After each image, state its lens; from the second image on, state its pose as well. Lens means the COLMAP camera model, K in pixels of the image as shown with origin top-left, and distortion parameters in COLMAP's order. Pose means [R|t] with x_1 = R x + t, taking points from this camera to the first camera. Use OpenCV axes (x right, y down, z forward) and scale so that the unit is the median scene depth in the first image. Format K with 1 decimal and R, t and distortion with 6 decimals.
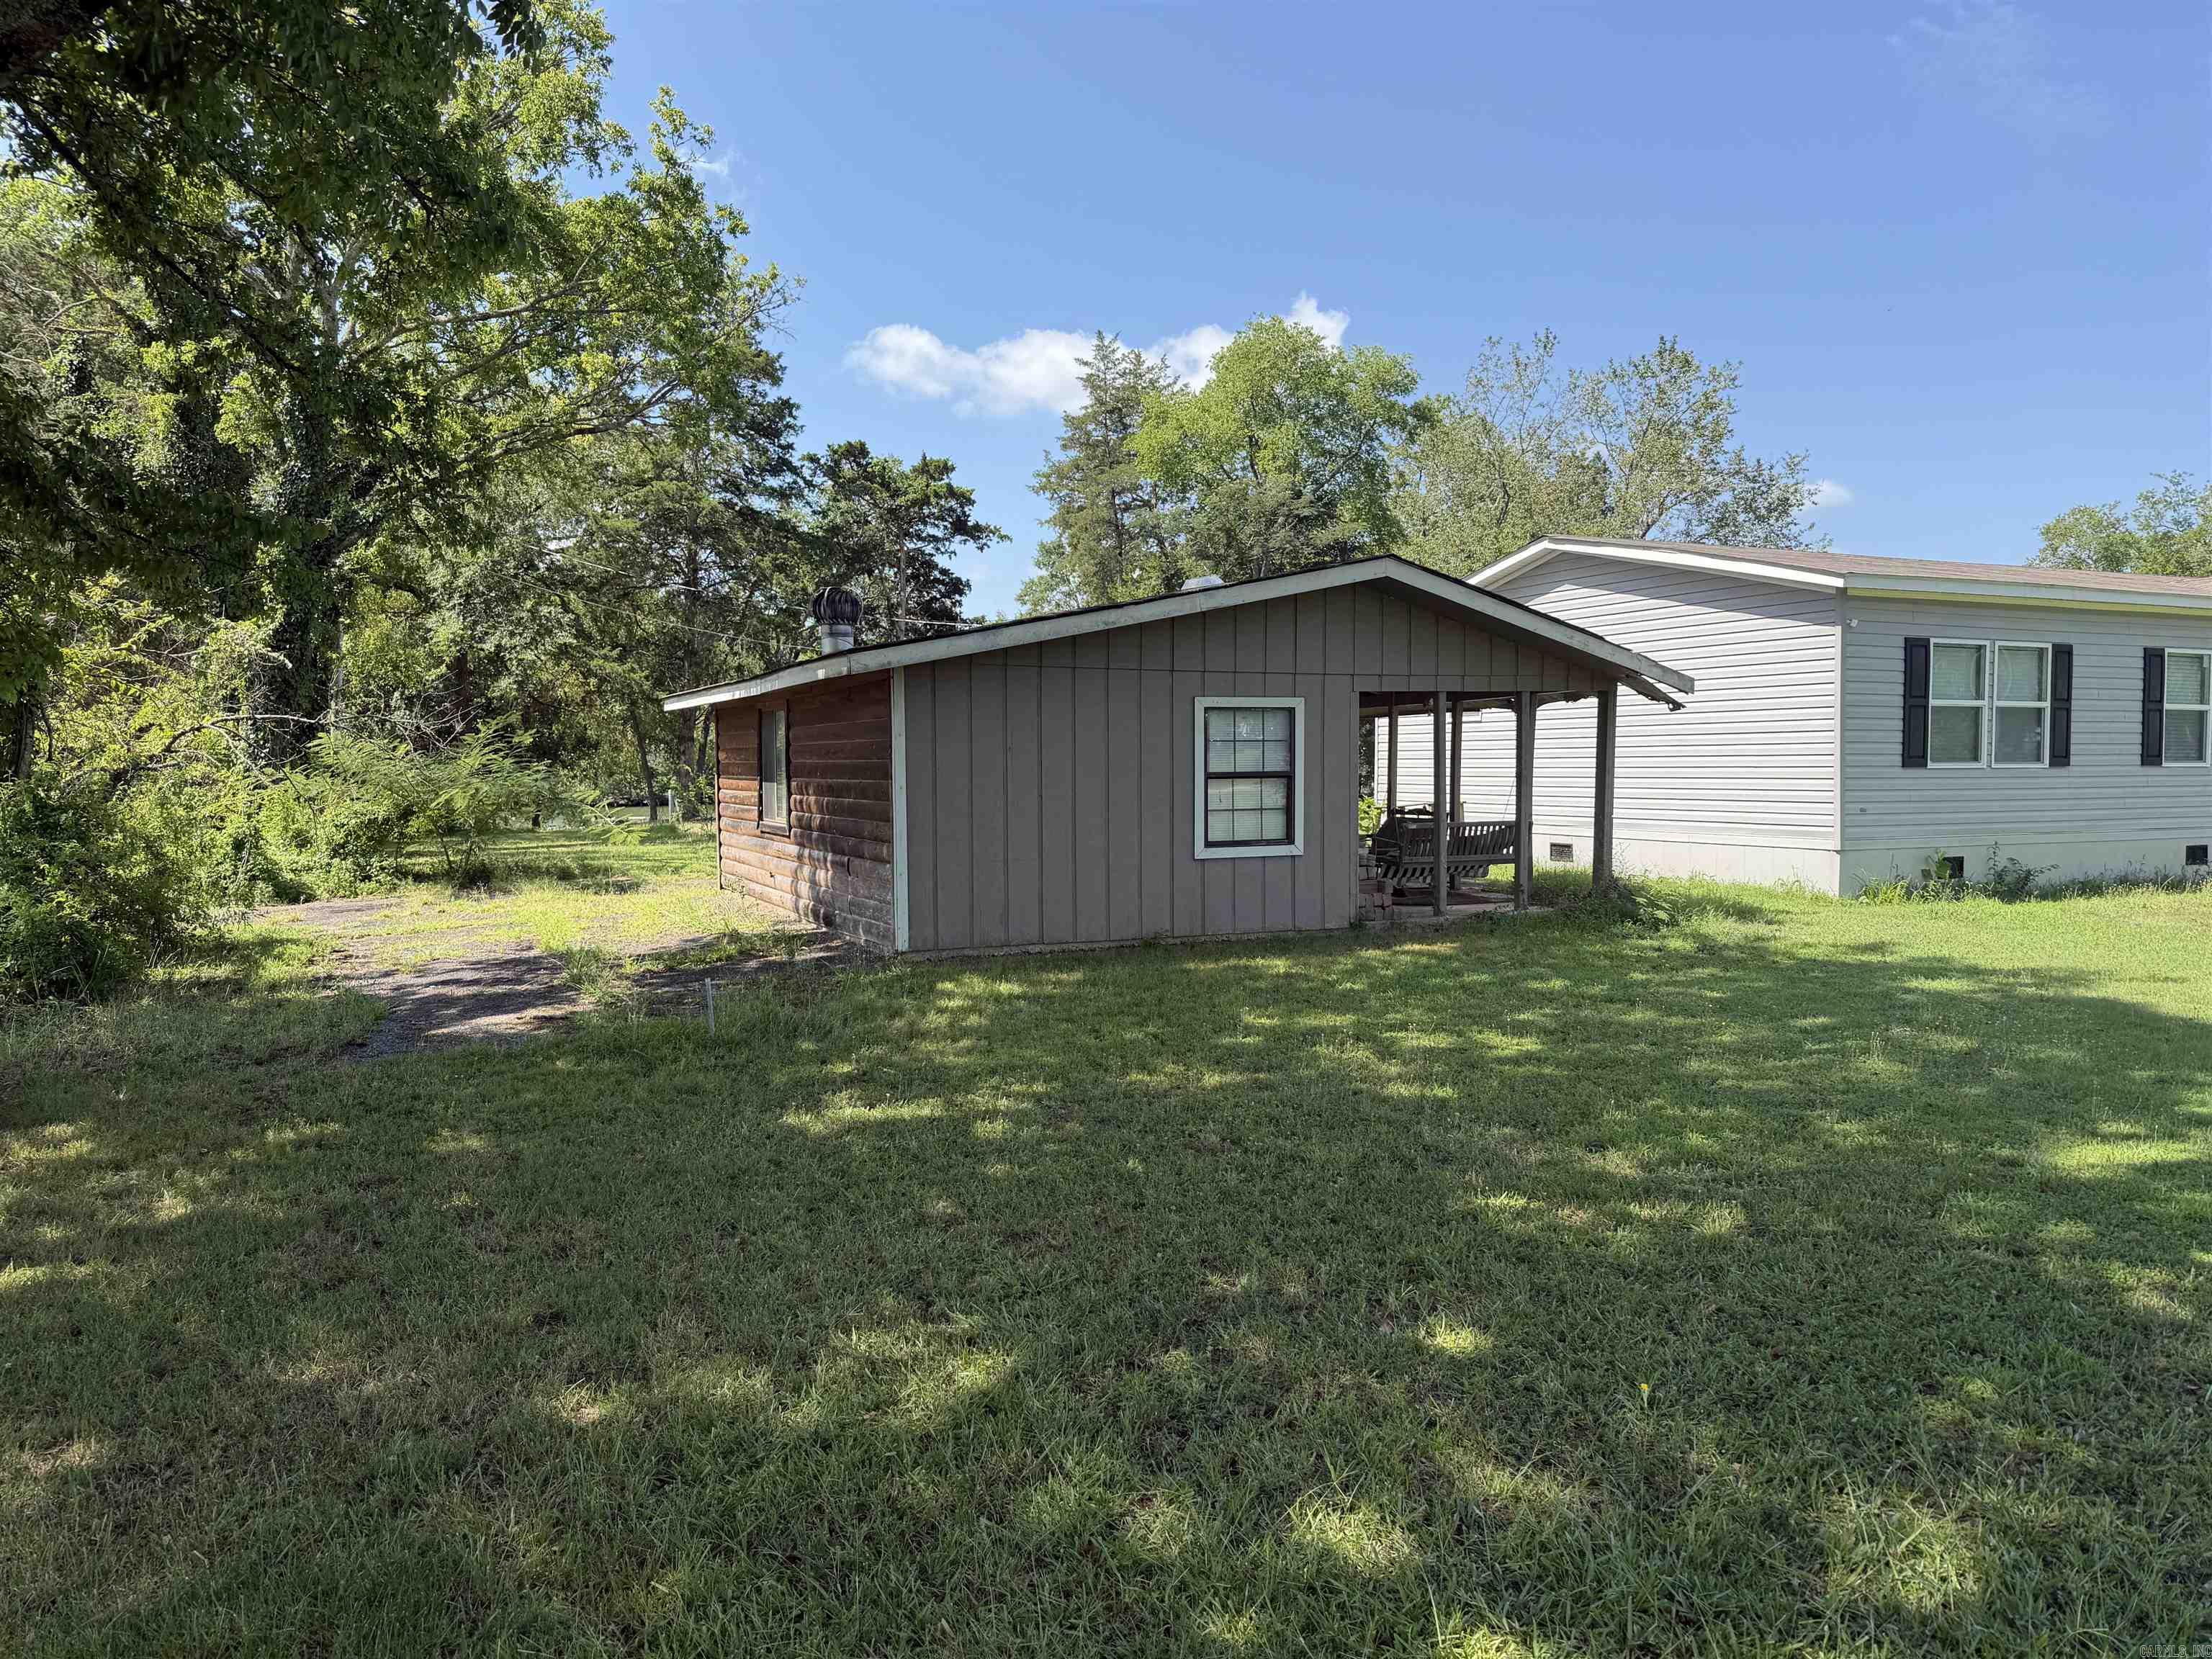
lens RADIAL K [[1530.4, 0, 1110.6], [0, 1530.4, 846.3], [0, 0, 1]] dist [0.161101, -0.303070]
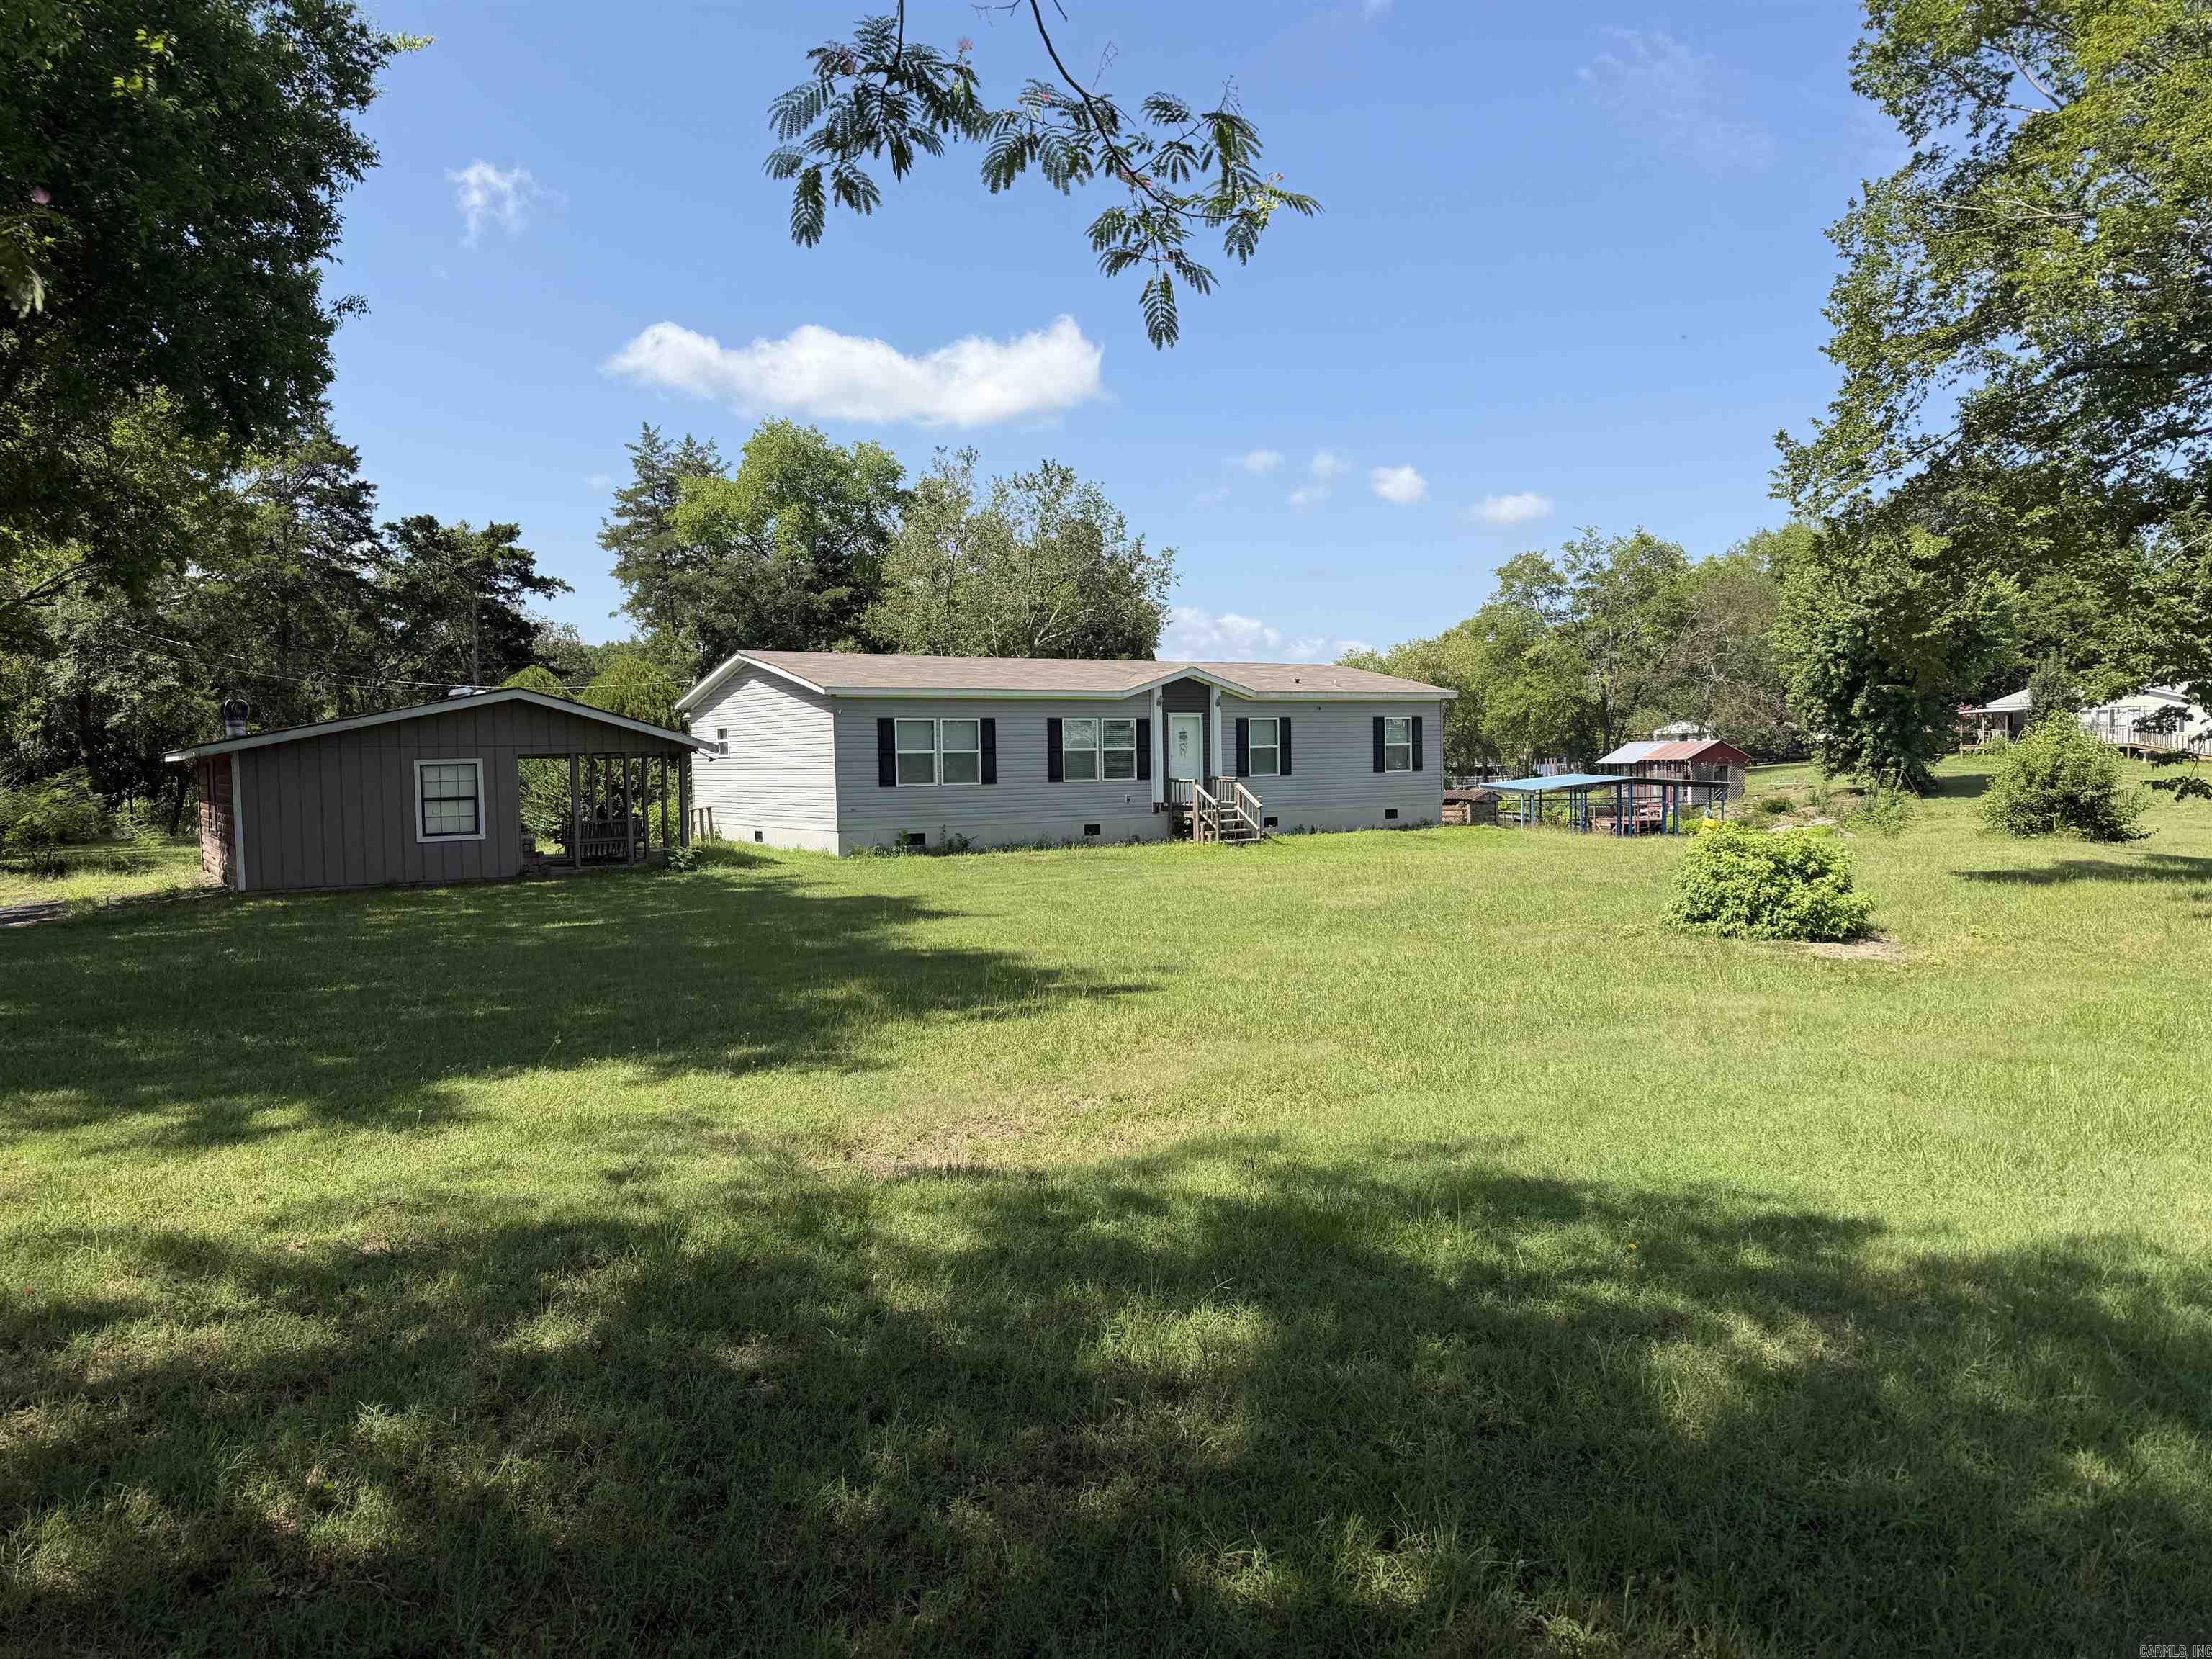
lens RADIAL K [[1554.9, 0, 1106.0], [0, 1554.9, 829.5], [0, 0, 1]] dist [0.033066, -0.074842]
pose [[0.986138, -0.020720, 0.164629, 0.156815], [0.022518, 0.999705, -0.009061, 0.007806], [-0.164393, 0.012642, 0.986314, -0.293389]]
